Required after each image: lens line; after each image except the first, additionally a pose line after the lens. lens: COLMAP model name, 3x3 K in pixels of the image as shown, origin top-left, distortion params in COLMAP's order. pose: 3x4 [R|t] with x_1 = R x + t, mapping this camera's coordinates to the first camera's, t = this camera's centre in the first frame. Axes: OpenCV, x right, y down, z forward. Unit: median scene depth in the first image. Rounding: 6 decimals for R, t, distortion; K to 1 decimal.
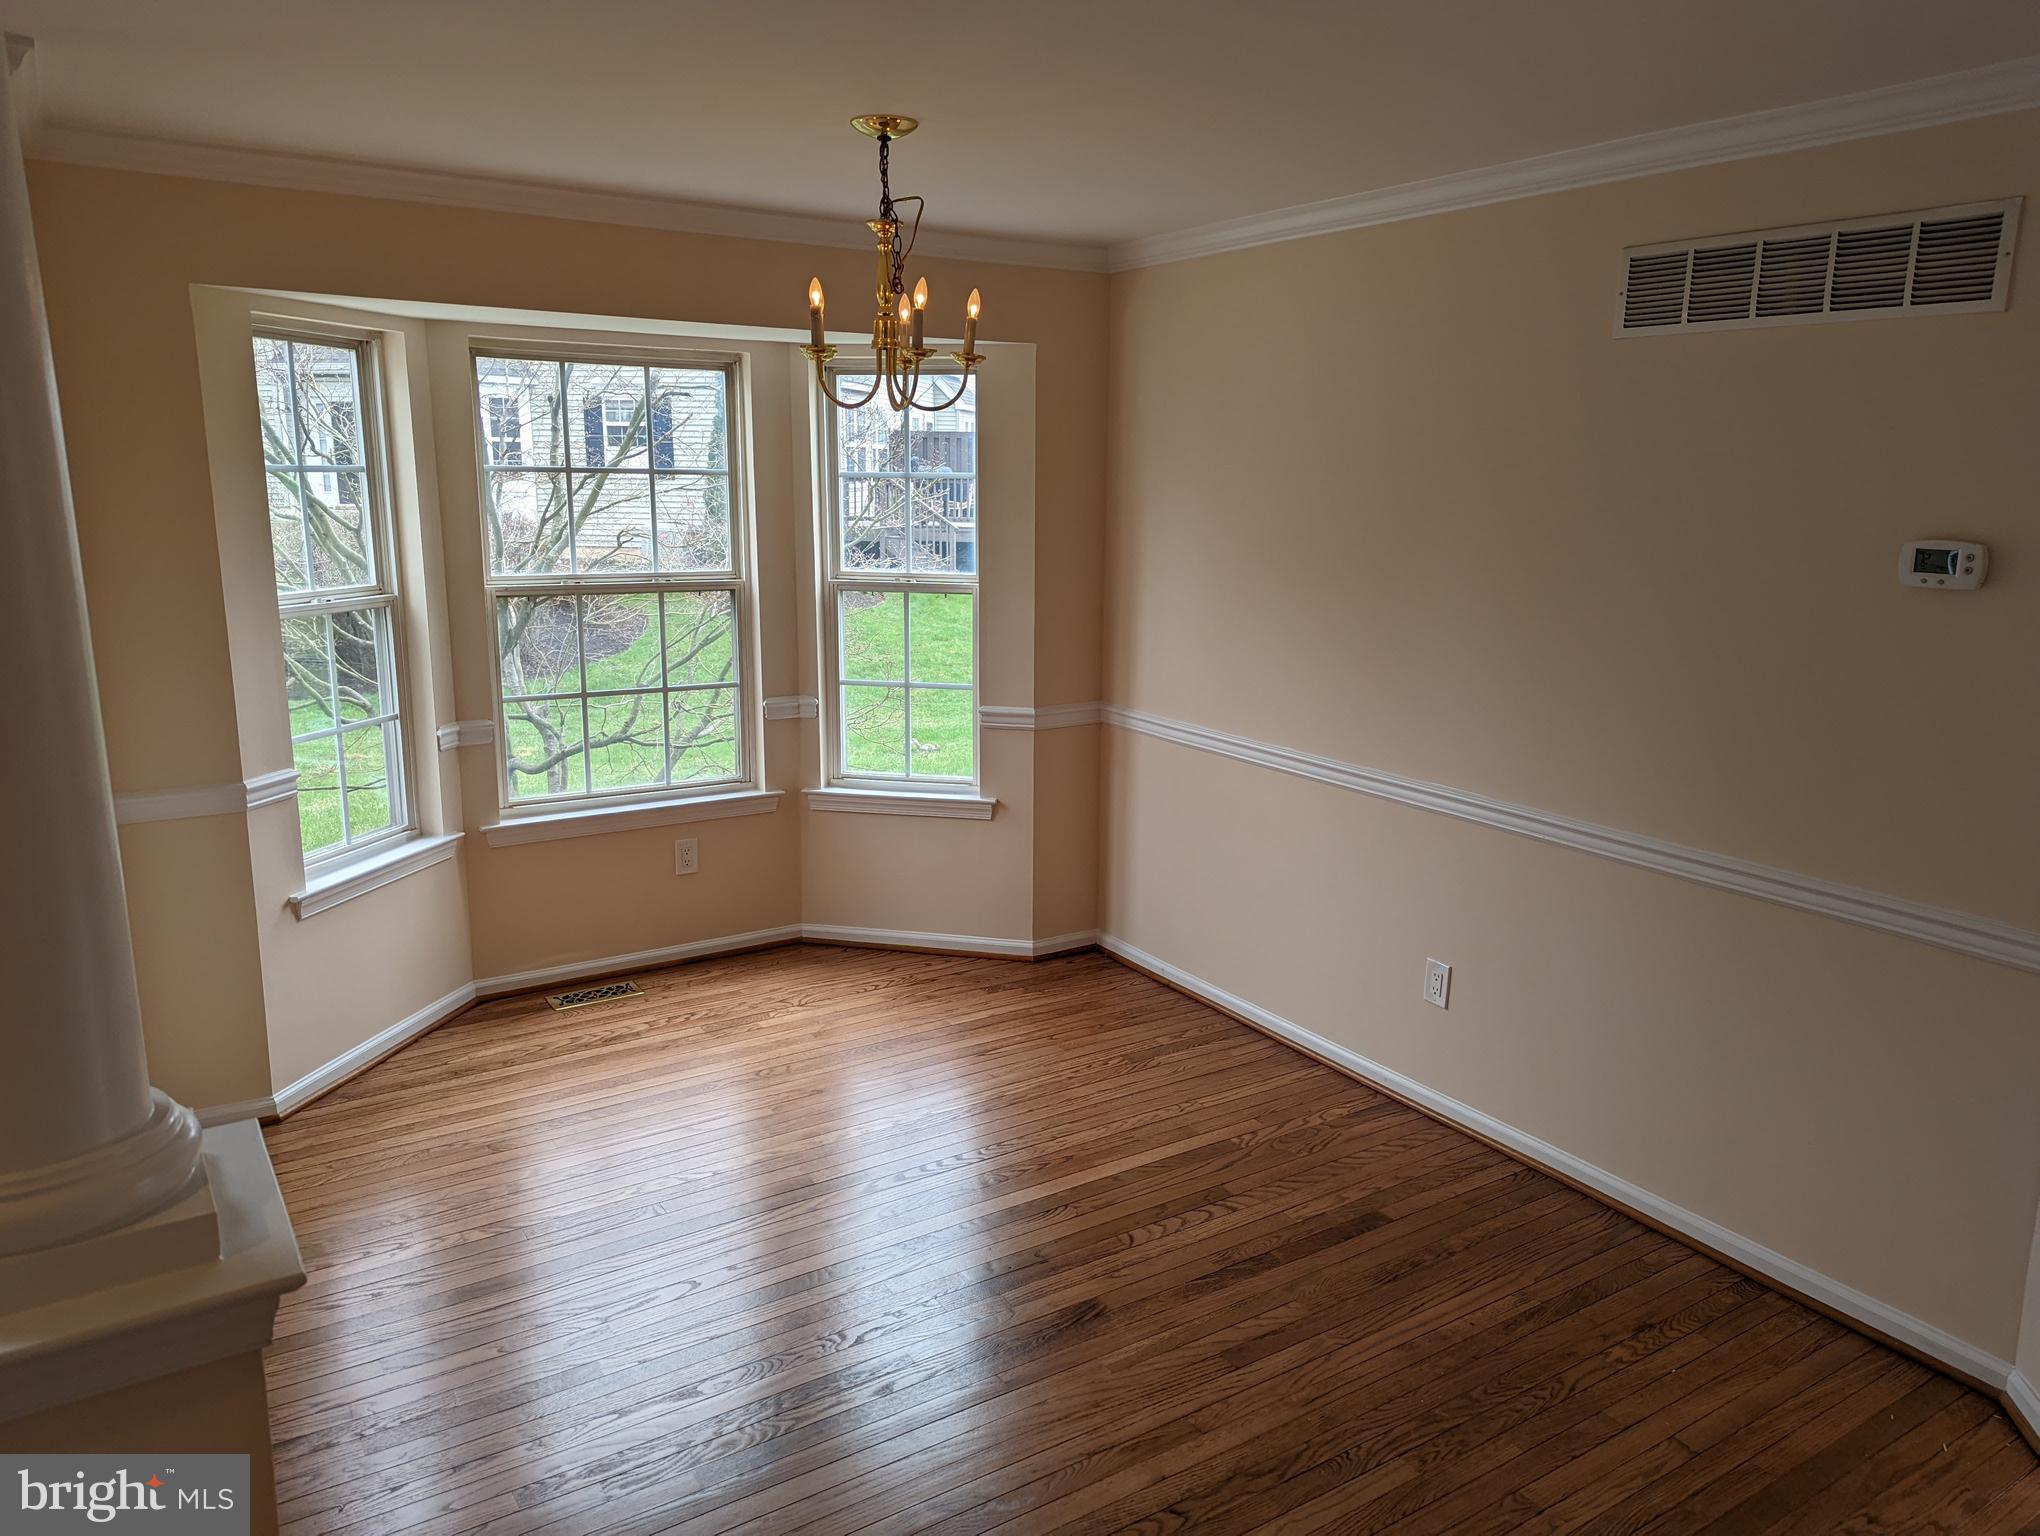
lens RADIAL K [[1419.3, 0, 1037.7], [0, 1419.3, 749.8], [0, 0, 1]] dist [0.058547, -0.053640]
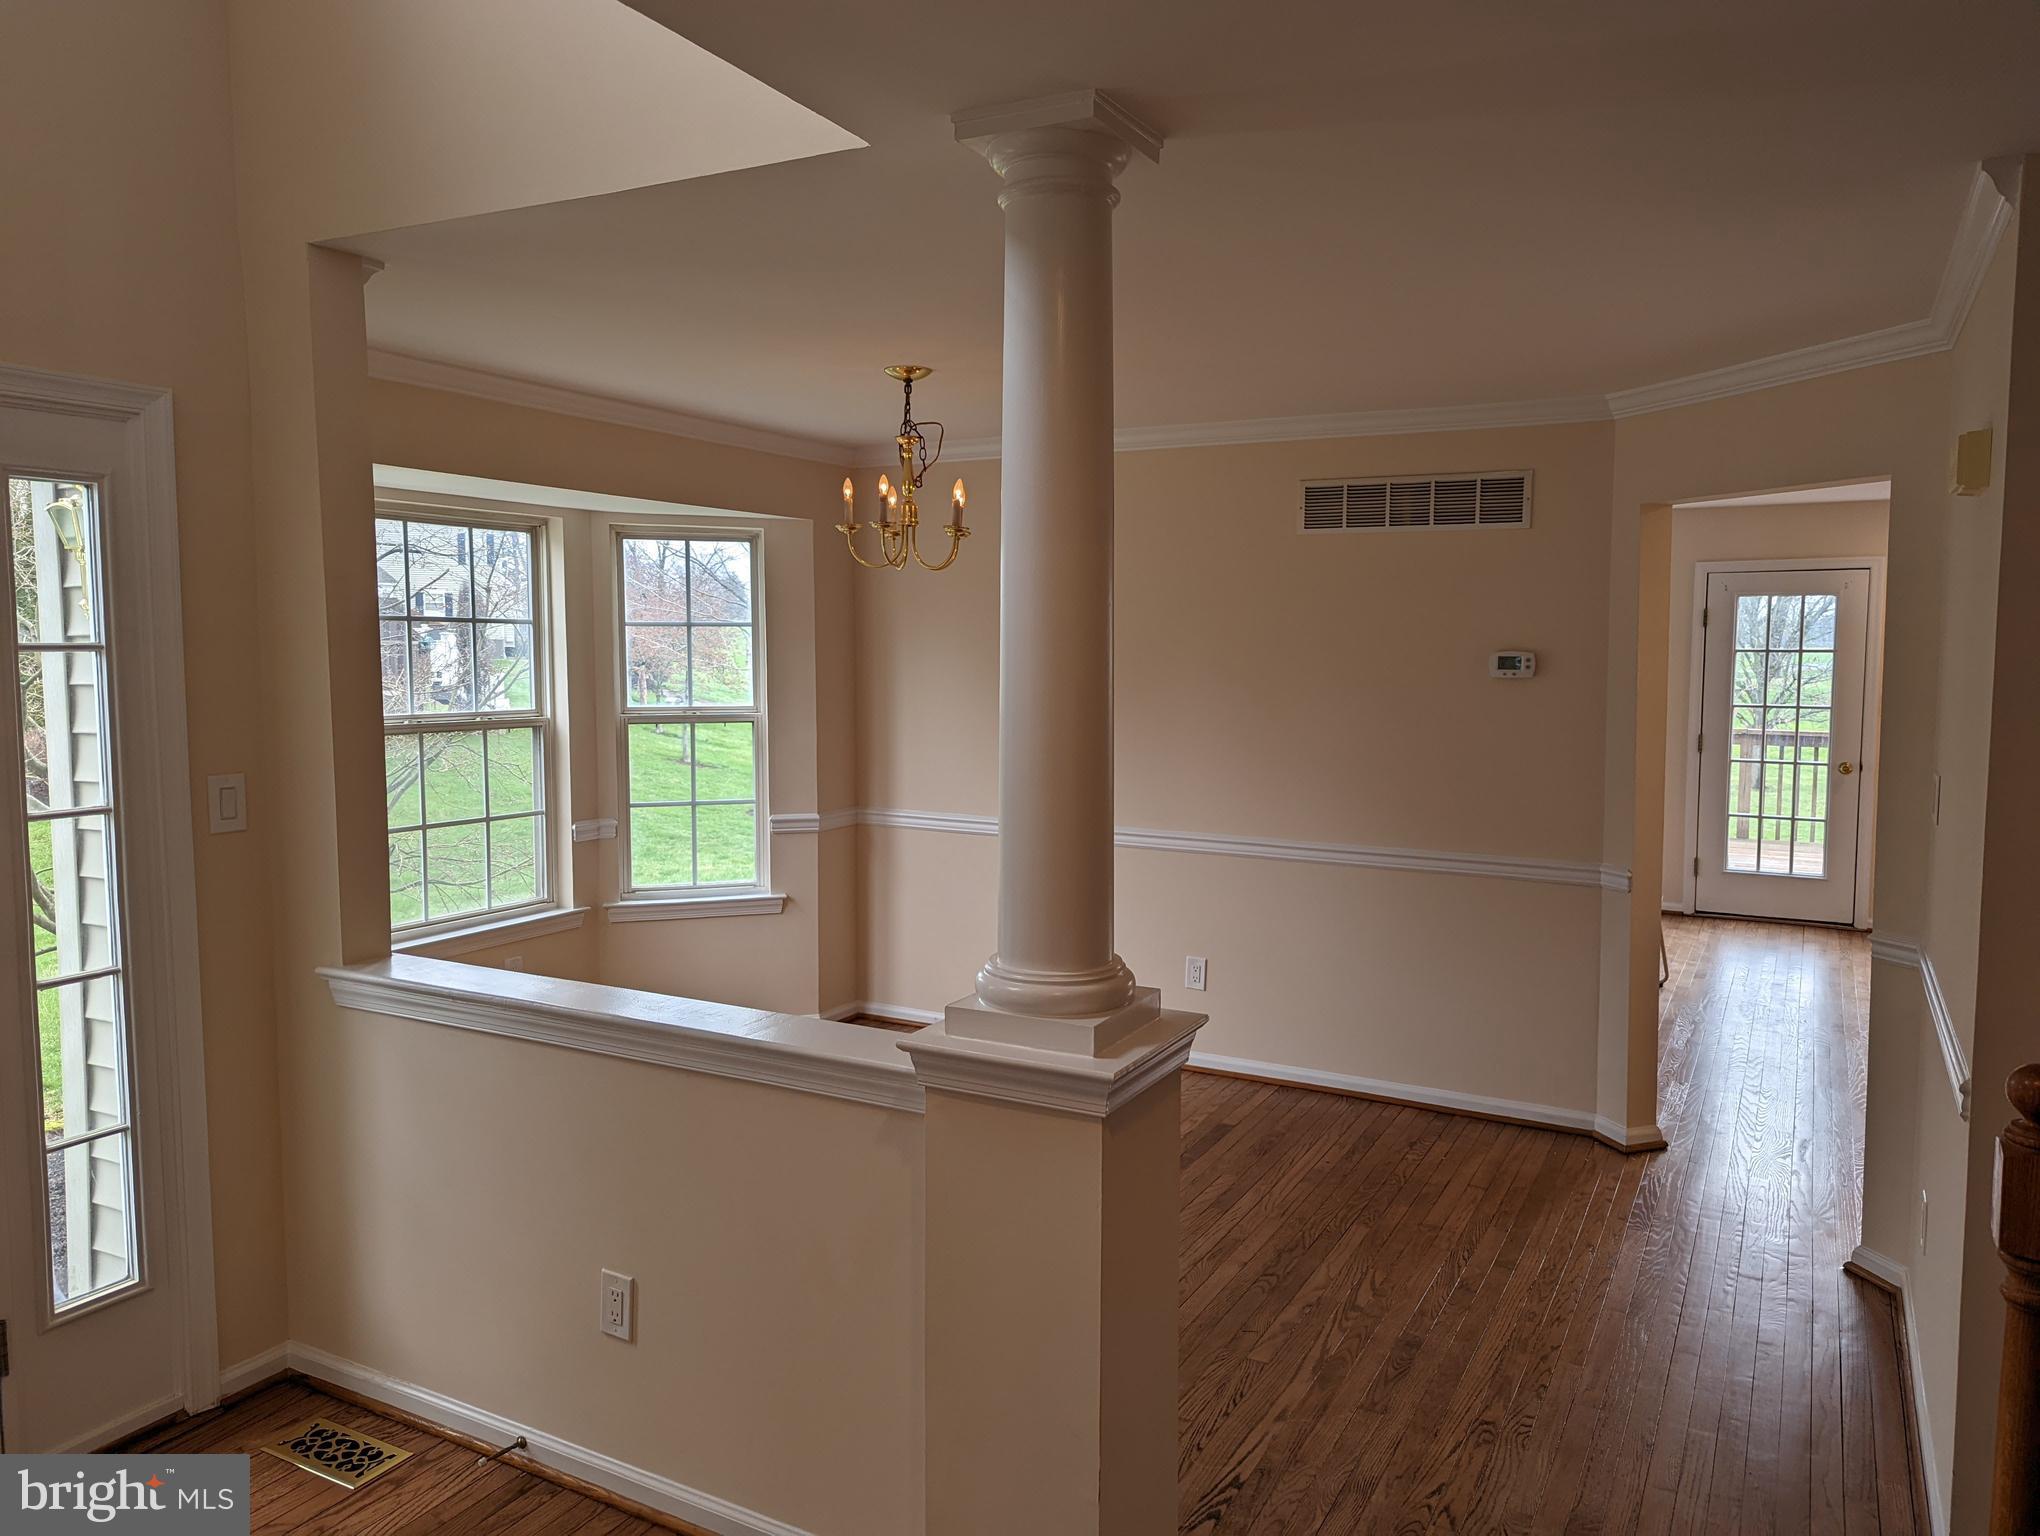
lens RADIAL K [[1419.3, 0, 1037.7], [0, 1419.3, 749.8], [0, 0, 1]] dist [0.058547, -0.053640]
pose [[0.875623, -0.042532, 0.481118, -0.579473], [0.097794, 0.991095, -0.090368, 0.061338], [-0.472990, 0.126178, 0.871986, -0.200692]]
